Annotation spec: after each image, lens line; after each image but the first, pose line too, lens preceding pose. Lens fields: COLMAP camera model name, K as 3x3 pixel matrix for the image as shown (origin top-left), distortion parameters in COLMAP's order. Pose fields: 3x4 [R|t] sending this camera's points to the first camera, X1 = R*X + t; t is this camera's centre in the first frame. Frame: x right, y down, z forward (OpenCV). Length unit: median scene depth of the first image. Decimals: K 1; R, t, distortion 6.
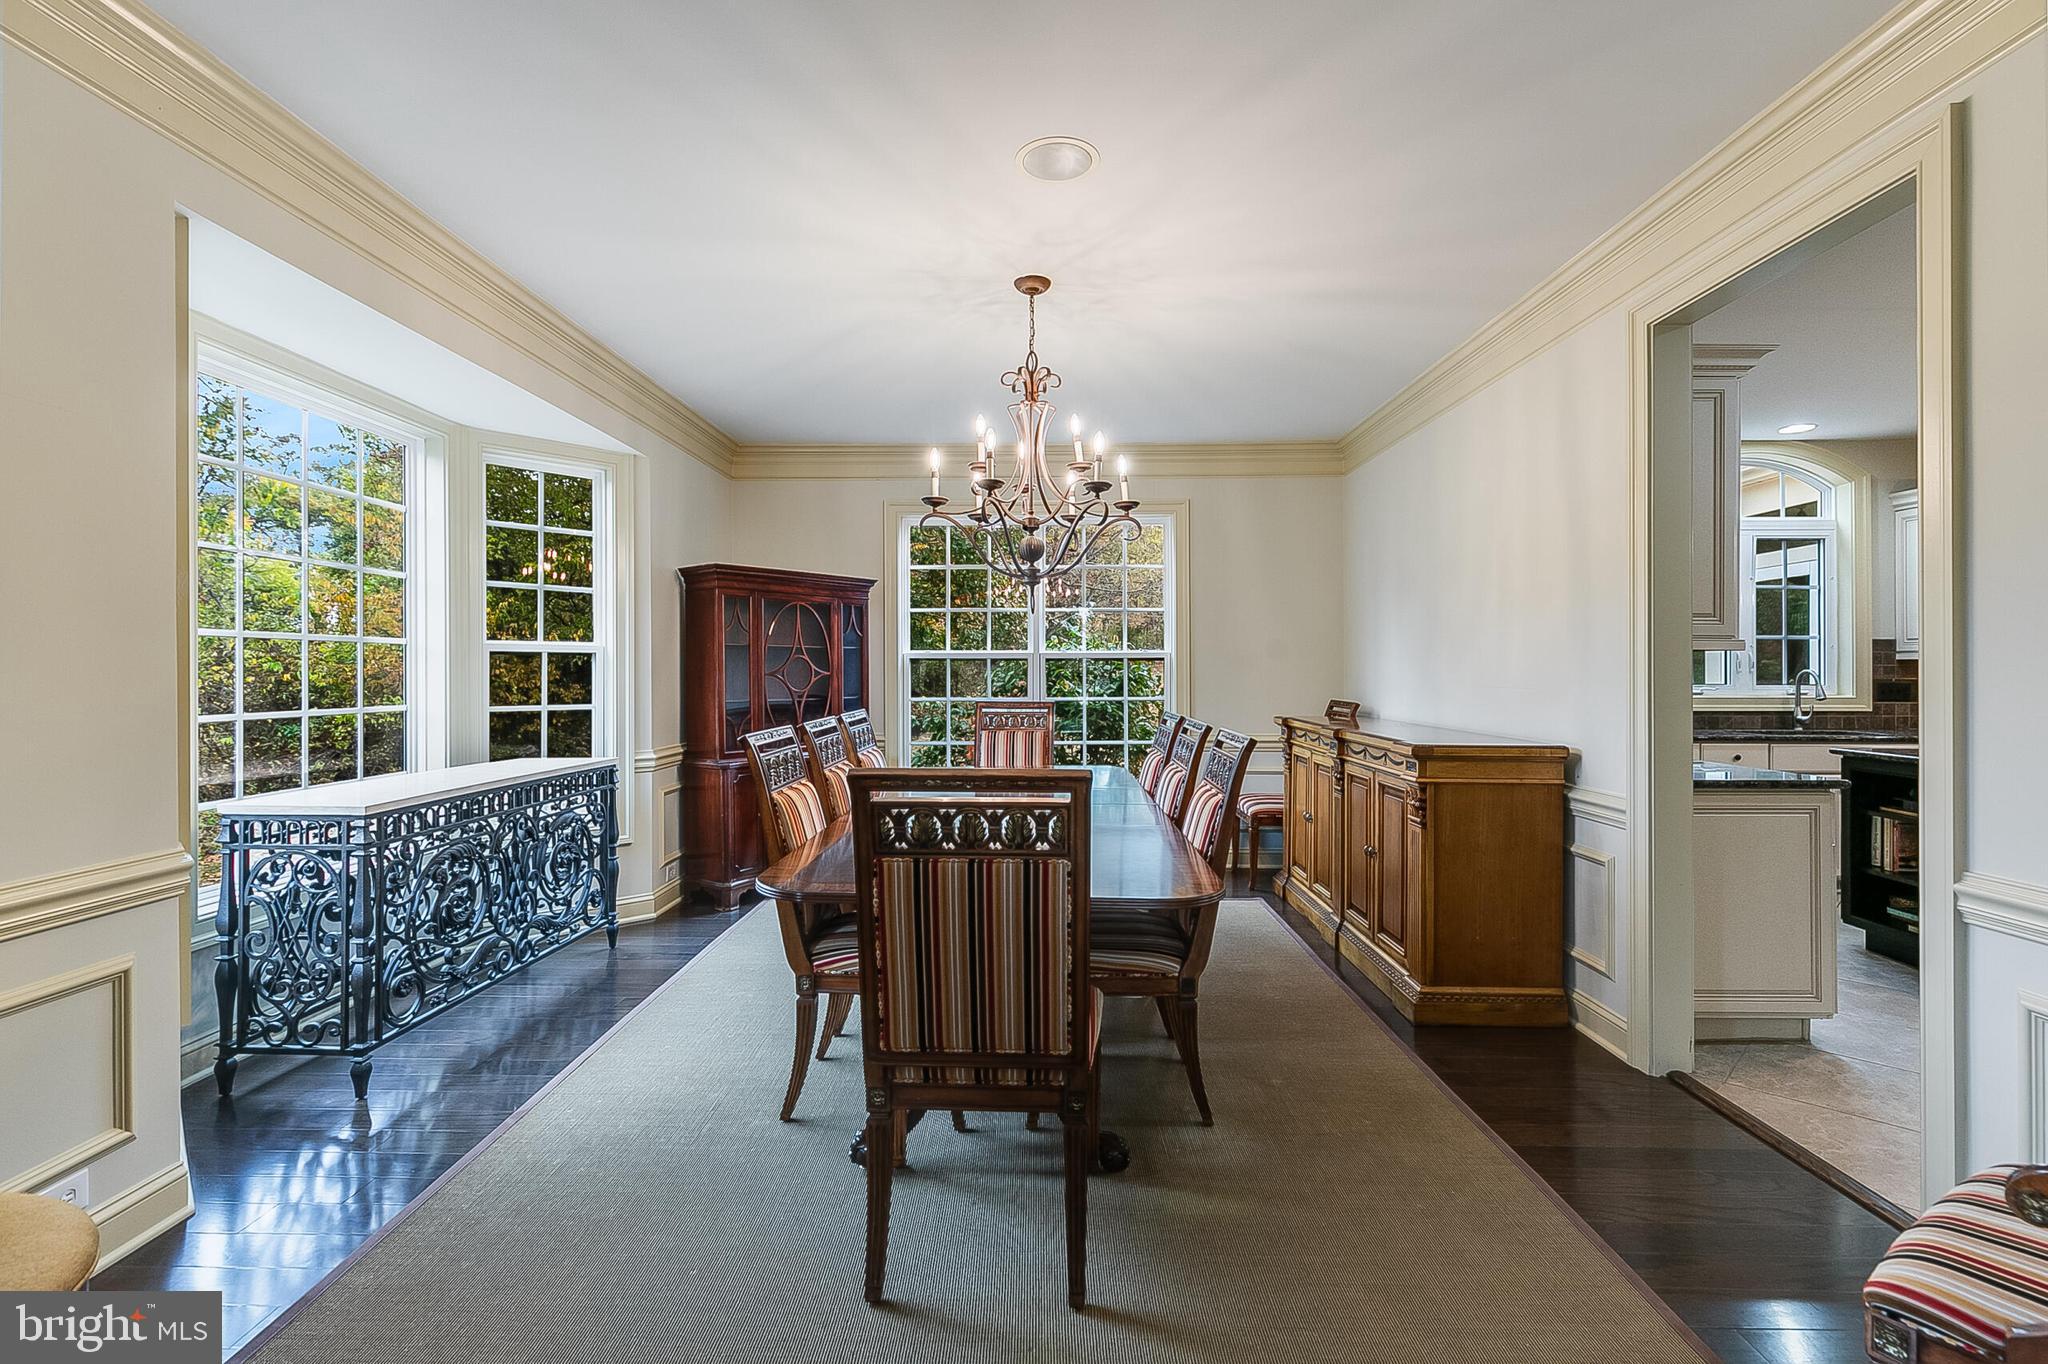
lens RADIAL K [[916.6, 0, 1024.9], [0, 916.6, 677.8], [0, 0, 1]] dist [0.001980, -0.000601]
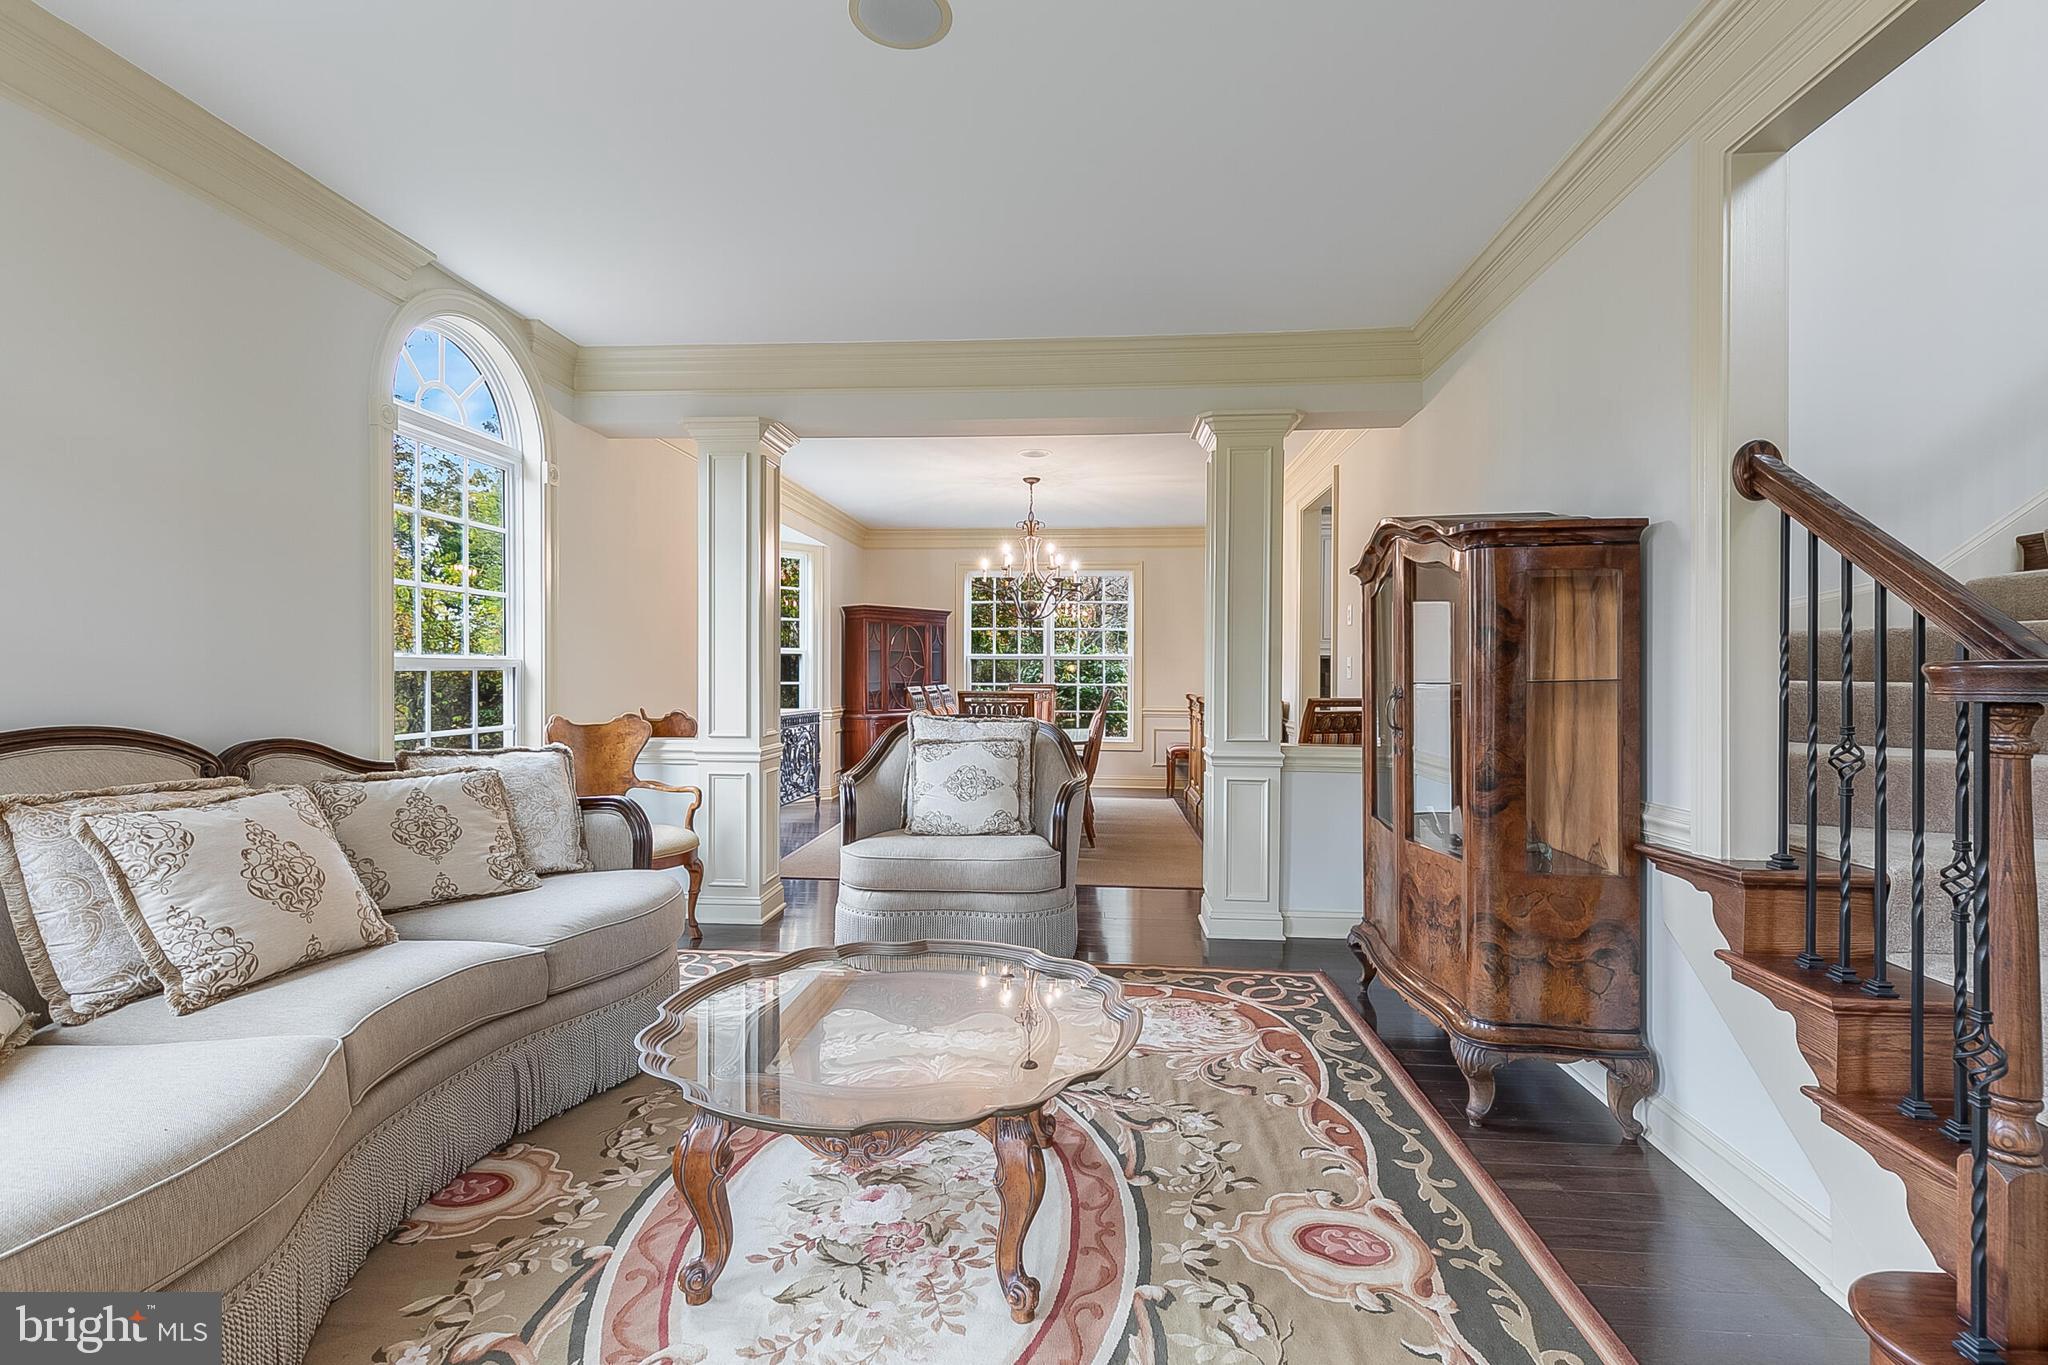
lens RADIAL K [[916.6, 0, 1024.9], [0, 916.6, 678.3], [0, 0, 1]] dist [0.001980, -0.000601]
pose [[0.997989, 0.009354, -0.062699, 0.080957], [-0.009563, 0.999950, -0.003038, 0.019532], [0.062667, 0.003632, 0.998028, -0.687068]]
